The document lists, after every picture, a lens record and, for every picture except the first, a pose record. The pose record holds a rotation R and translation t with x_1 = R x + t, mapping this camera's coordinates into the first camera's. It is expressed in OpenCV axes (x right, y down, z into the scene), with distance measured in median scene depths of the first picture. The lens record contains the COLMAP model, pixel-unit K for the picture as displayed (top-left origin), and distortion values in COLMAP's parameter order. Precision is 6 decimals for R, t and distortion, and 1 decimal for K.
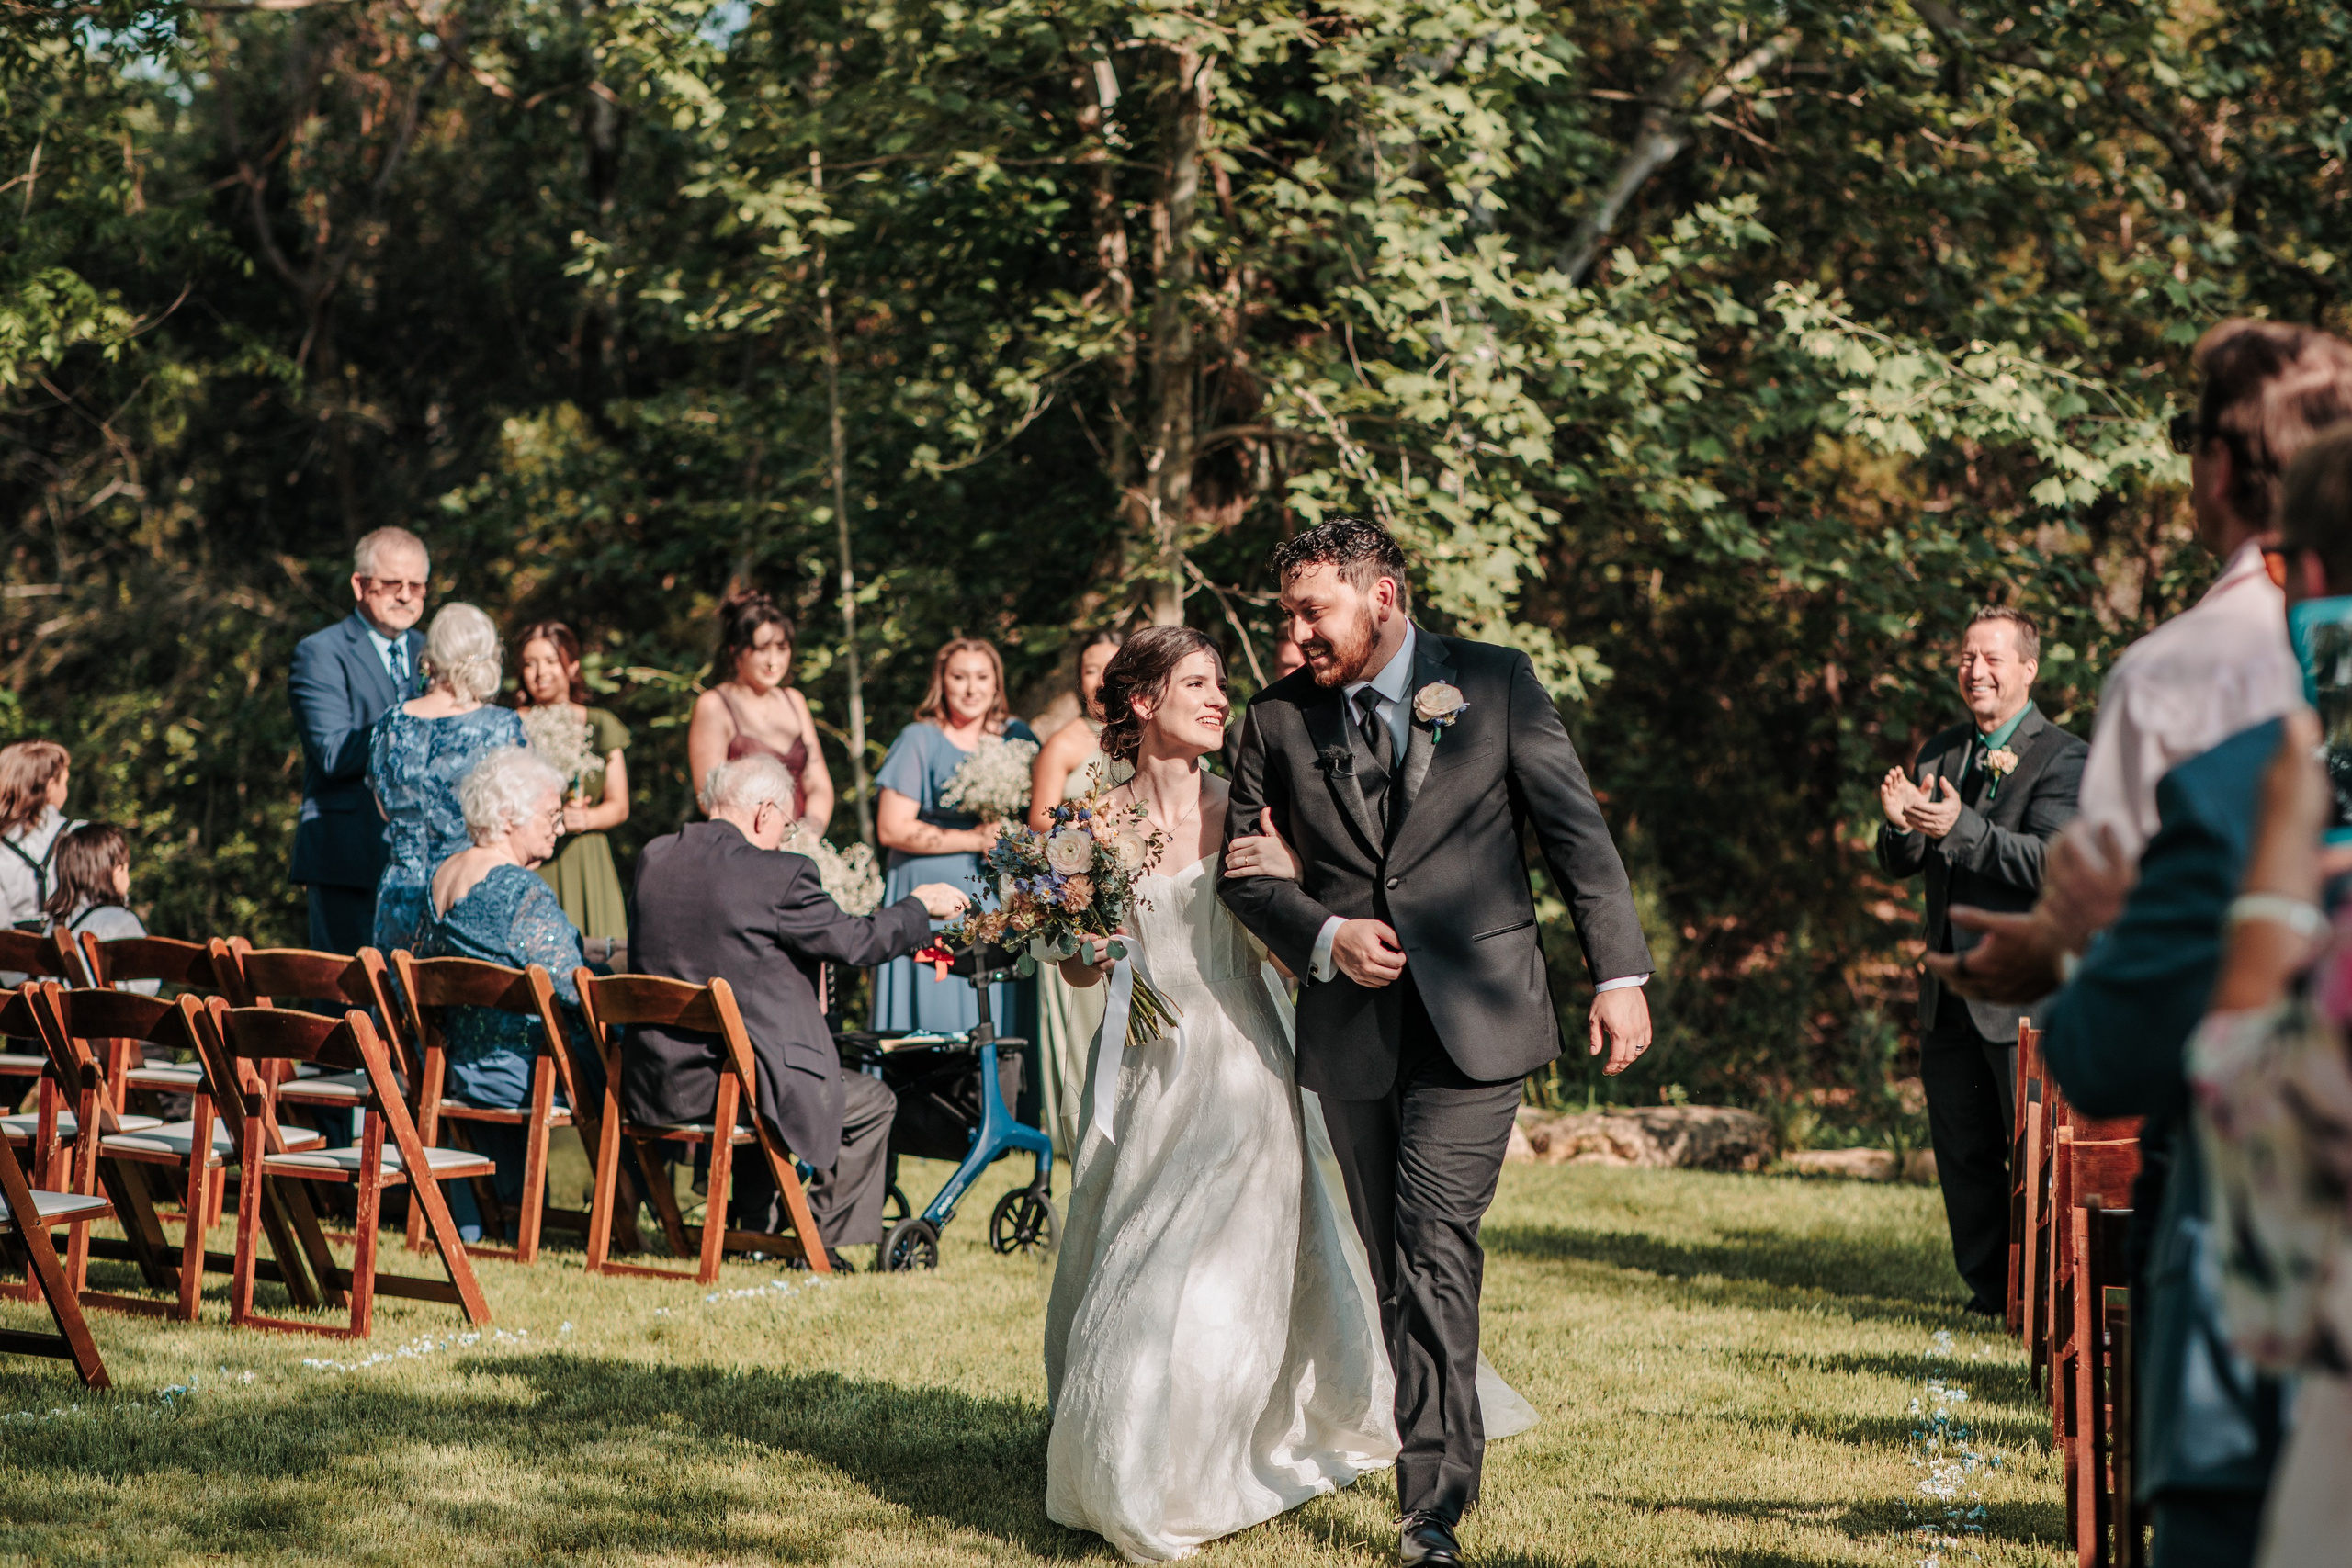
lens RADIAL K [[6075.2, 0, 1176.0], [0, 6075.2, 784.0], [0, 0, 1]] dist [-0.033711, 0.305040]
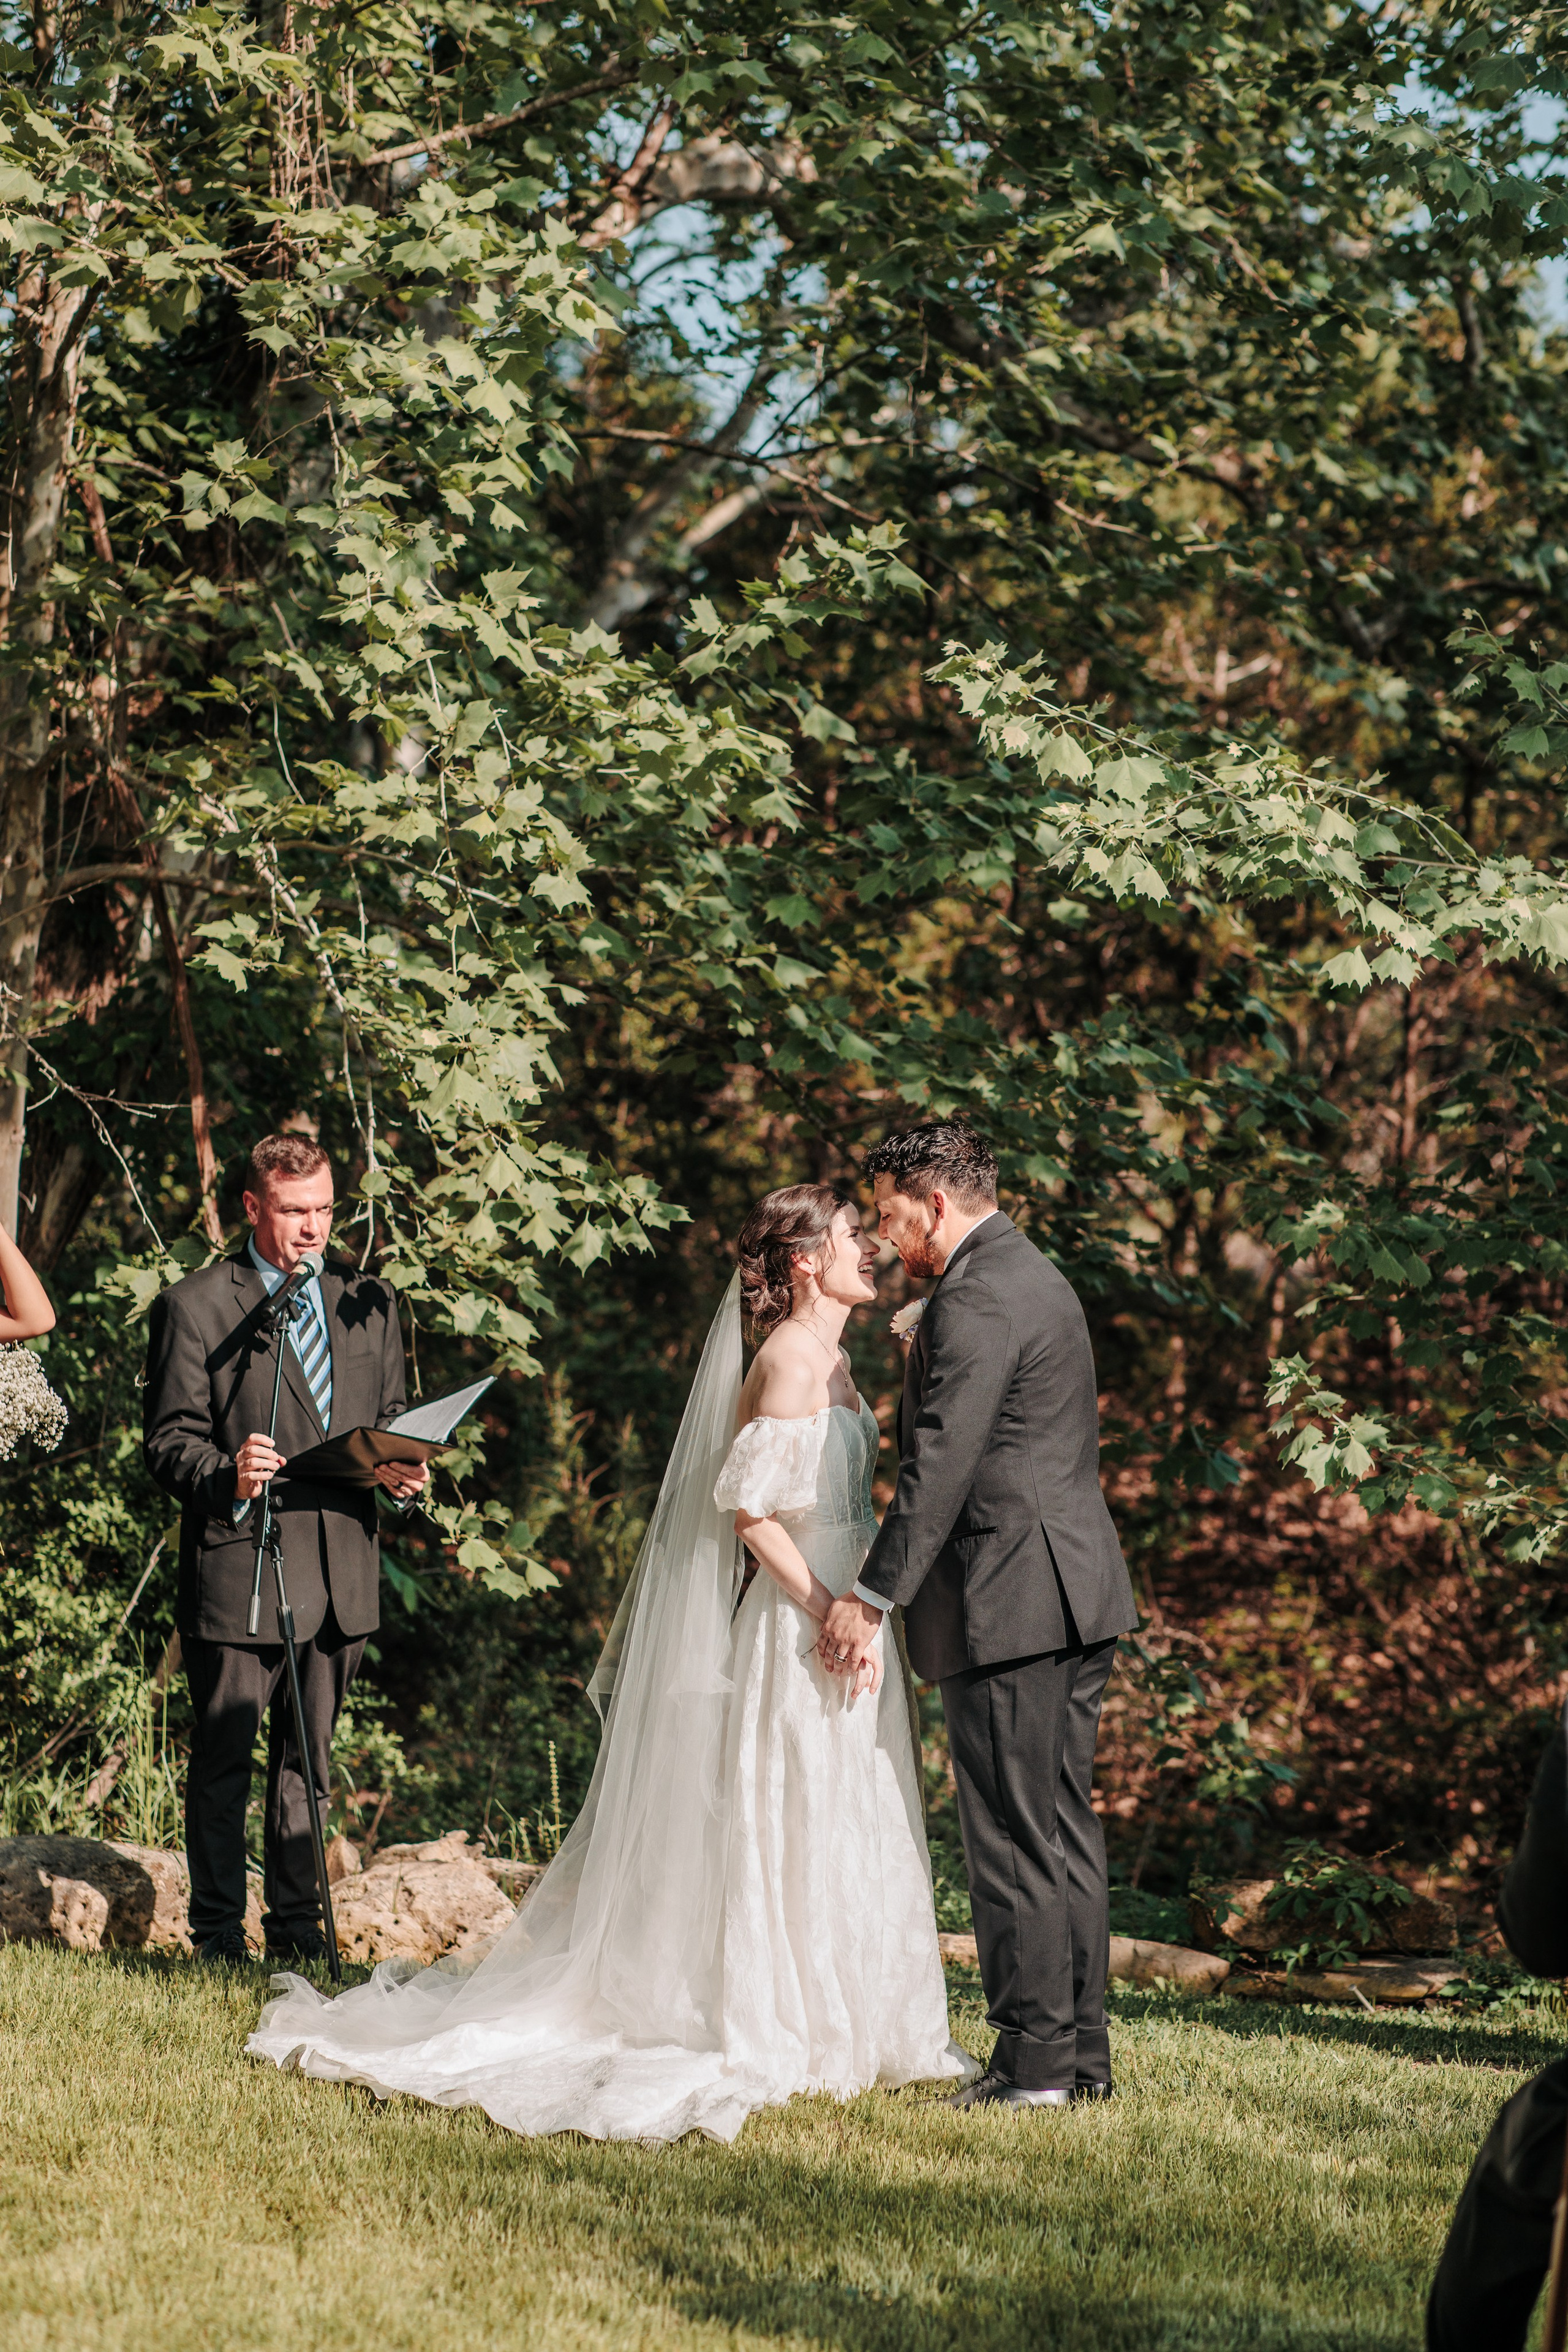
lens RADIAL K [[6075.8, 0, 784.0], [0, 6075.8, 1176.0], [0, 0, 1]] dist [-0.033711, 0.305040]
pose [[0.992031, 0.020674, 0.124287, 0.000965], [-0.016807, 0.999344, -0.032082, -0.003034], [-0.124869, 0.029738, 0.991728, 0.338919]]
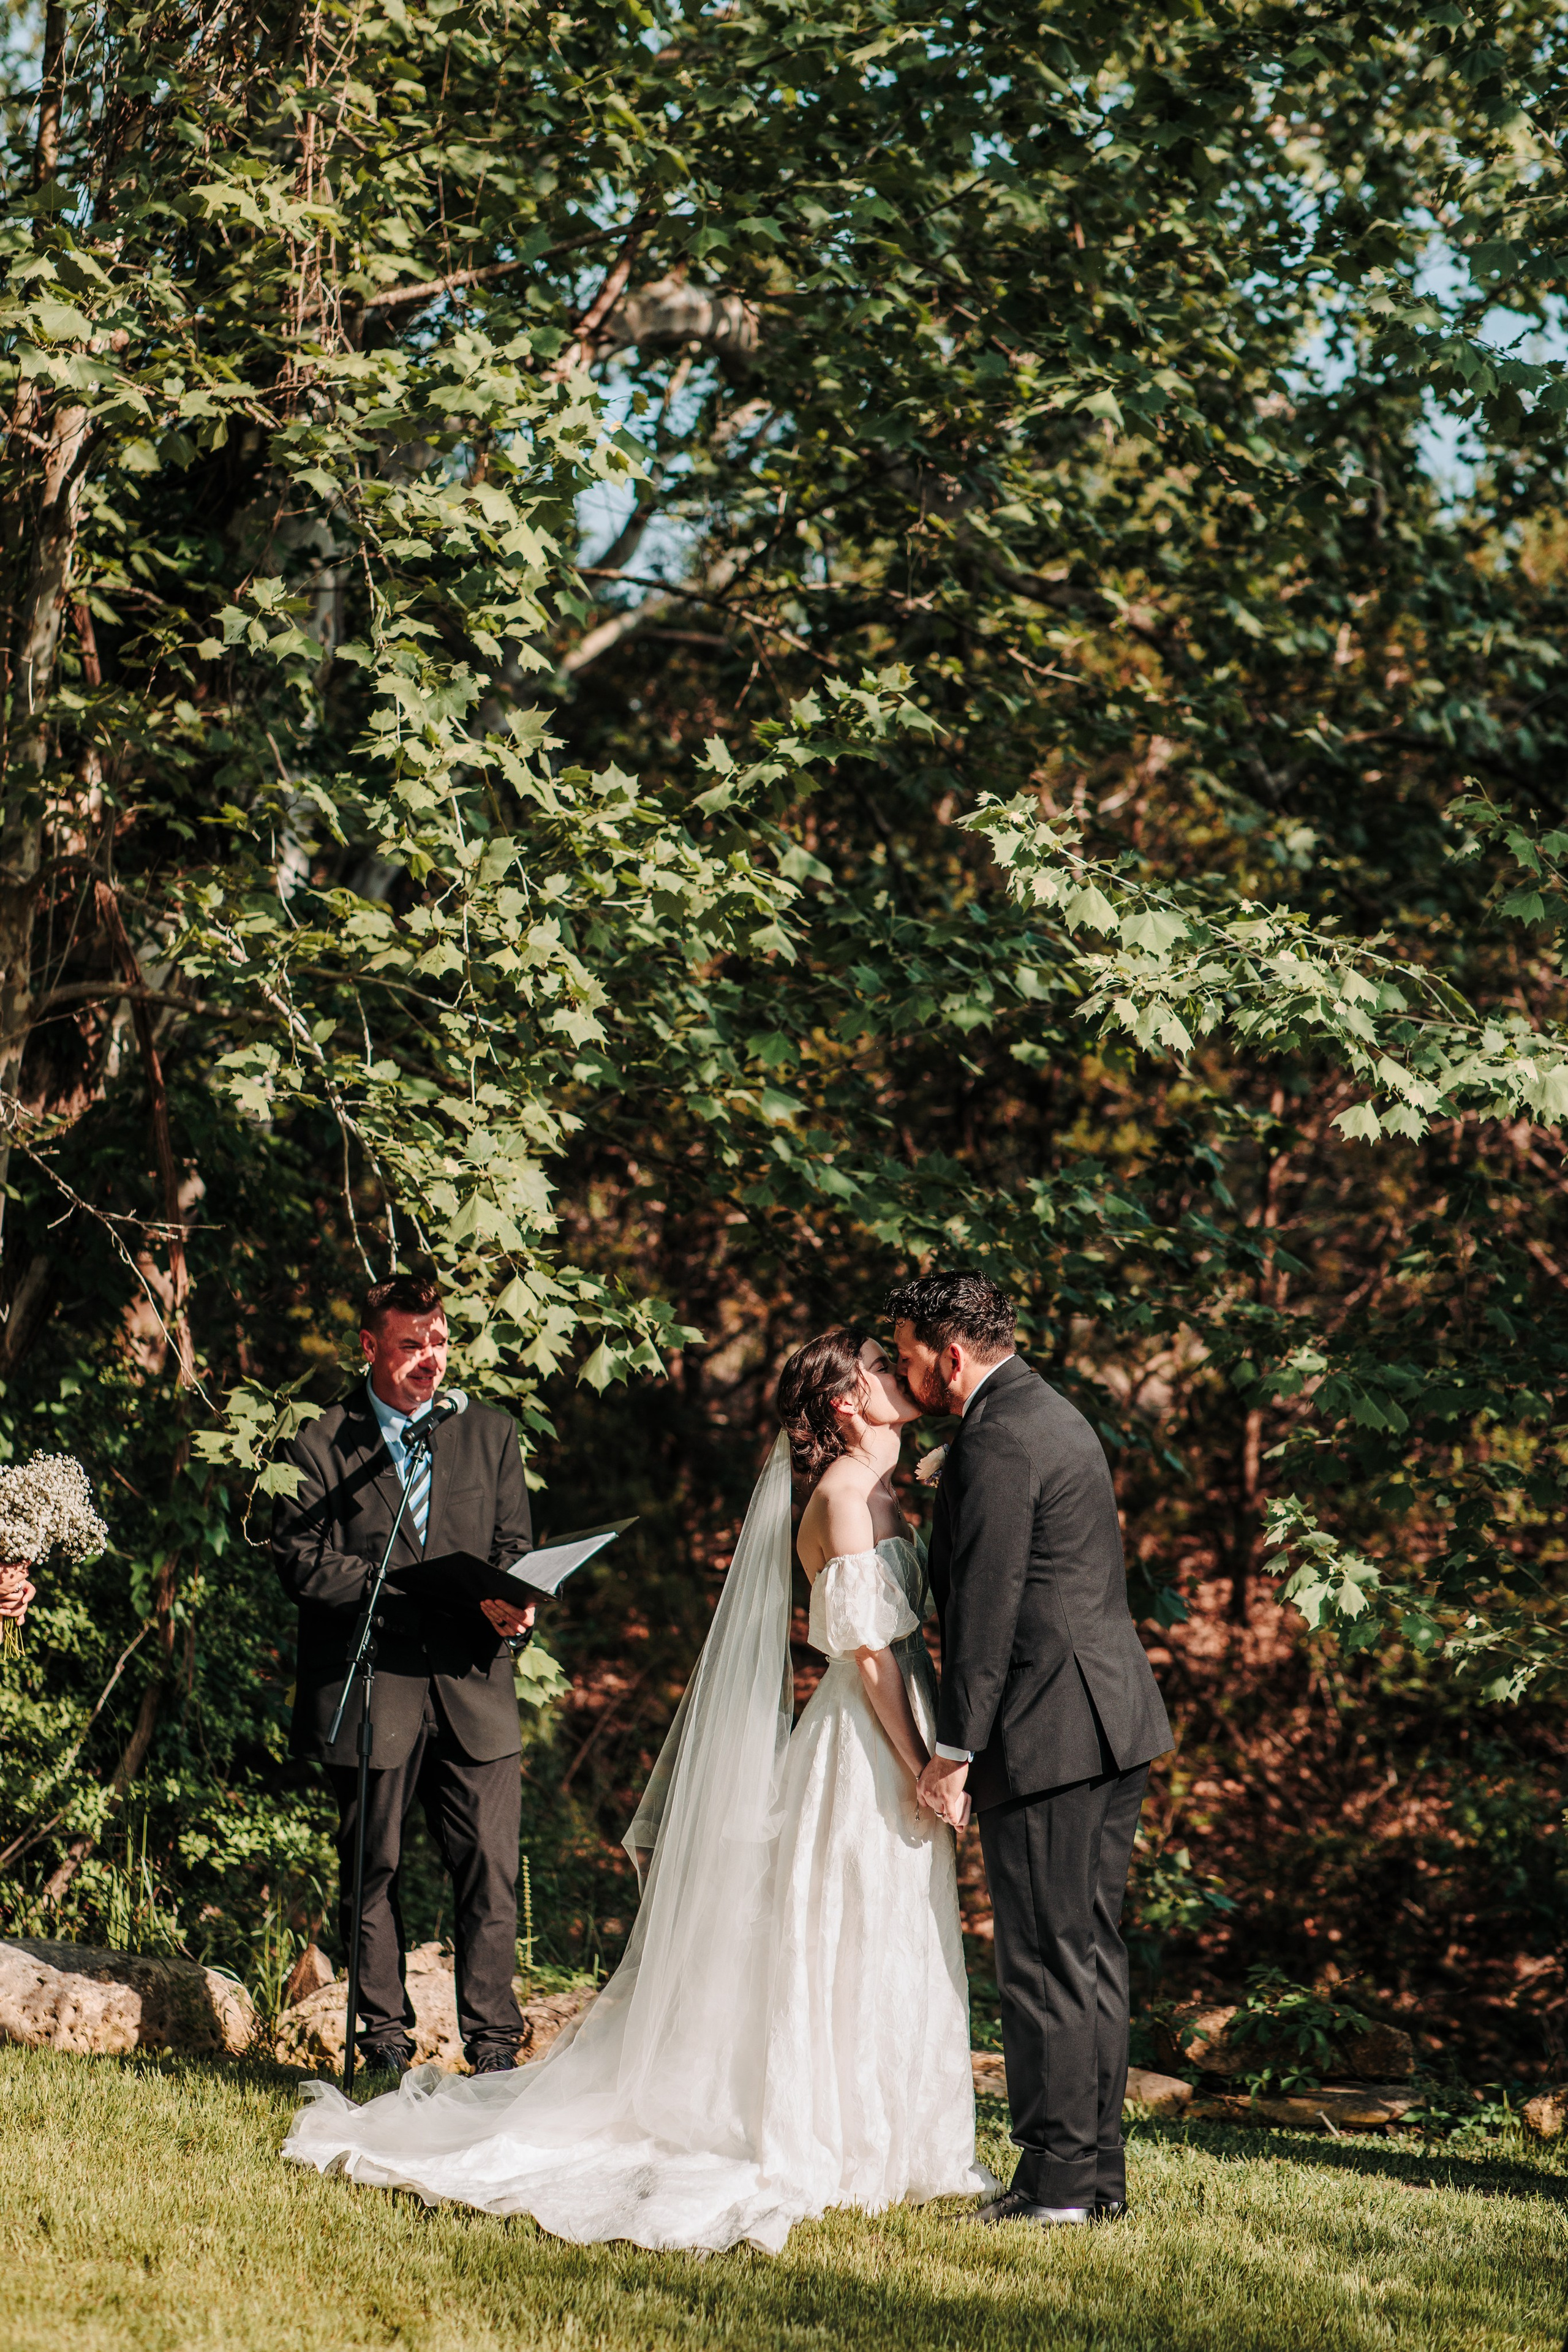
lens RADIAL K [[6075.8, 0, 784.0], [0, 6075.8, 1176.0], [0, 0, 1]] dist [-0.033711, 0.305040]
pose [[0.984290, 0.048013, 0.169908, -0.033339], [-0.039799, 0.997883, -0.051429, -0.004173], [-0.172018, 0.043859, 0.984117, 0.327134]]
